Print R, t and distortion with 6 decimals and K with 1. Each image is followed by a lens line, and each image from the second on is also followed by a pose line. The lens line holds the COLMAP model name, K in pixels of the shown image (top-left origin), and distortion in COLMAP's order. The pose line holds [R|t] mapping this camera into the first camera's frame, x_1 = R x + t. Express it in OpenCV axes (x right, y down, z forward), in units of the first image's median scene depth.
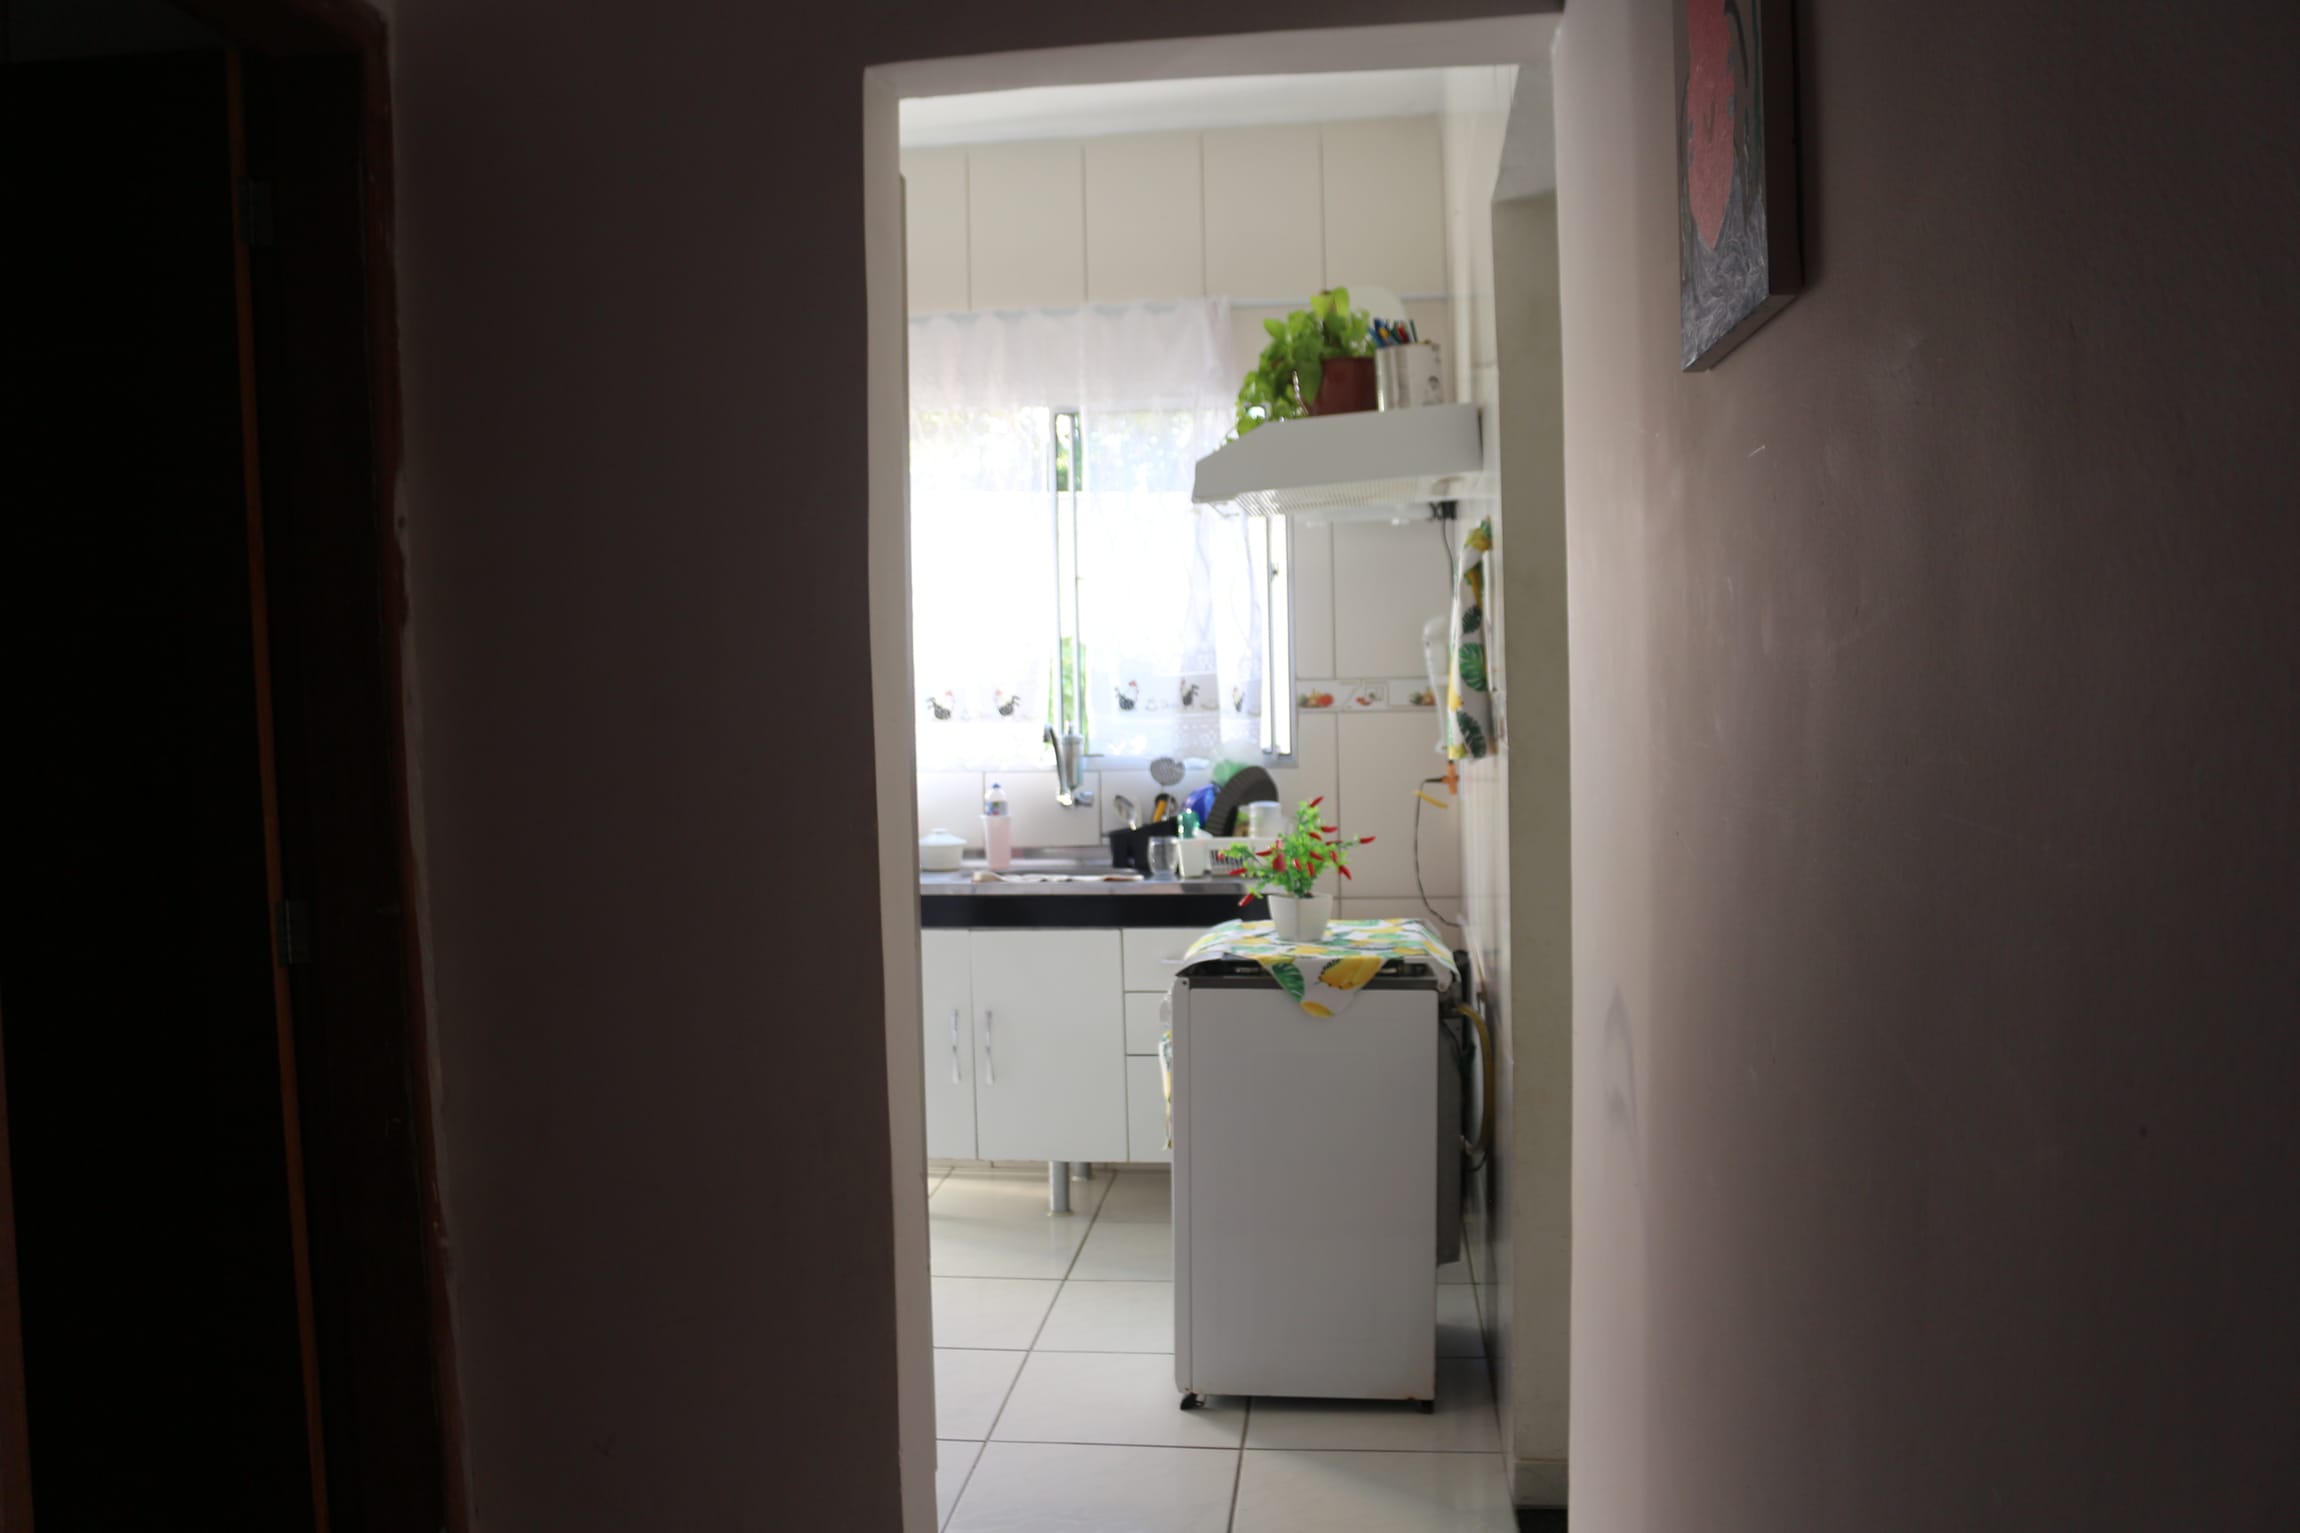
lens RADIAL K [[1868.5, 0, 1150.0], [0, 1868.5, 766.5], [0, 0, 1]] dist [-0.074027, -0.001476]
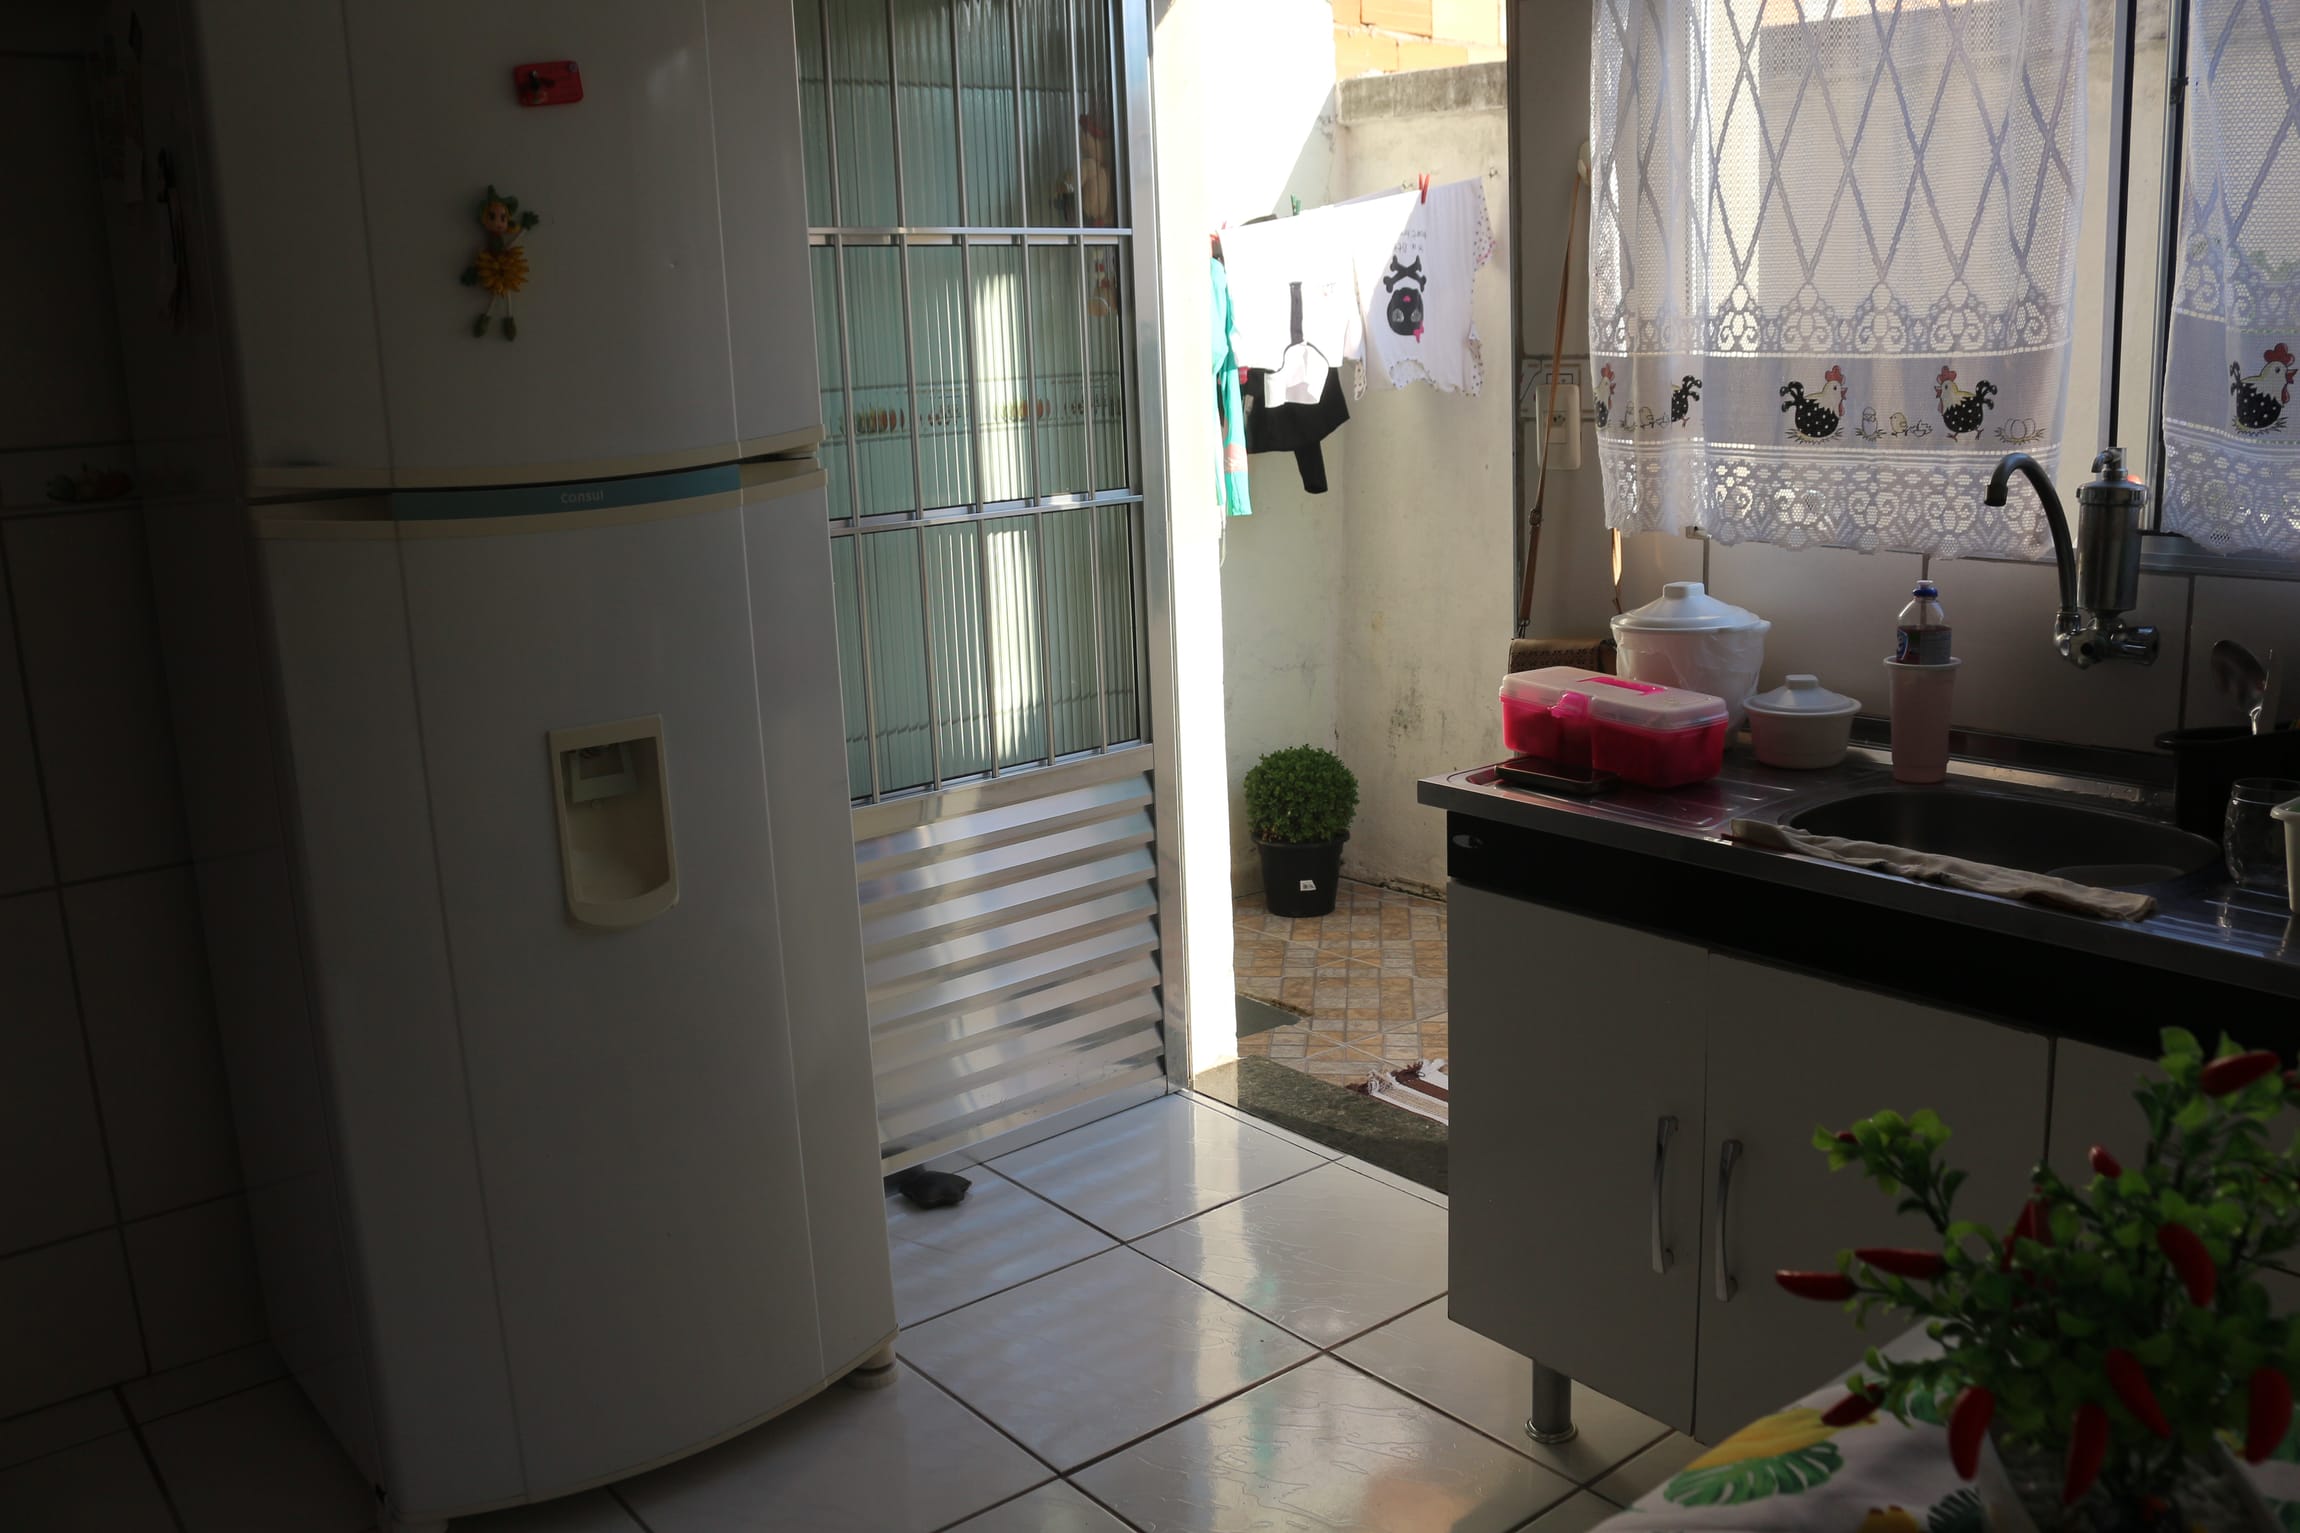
lens RADIAL K [[1868.5, 0, 1150.0], [0, 1868.5, 766.5], [0, 0, 1]] dist [-0.074027, -0.001476]
pose [[0.719891, 0.140806, -0.679655, 0.084518], [-0.015887, 0.982293, 0.186676, -0.026877], [0.693905, -0.123588, 0.709381, 0.566429]]
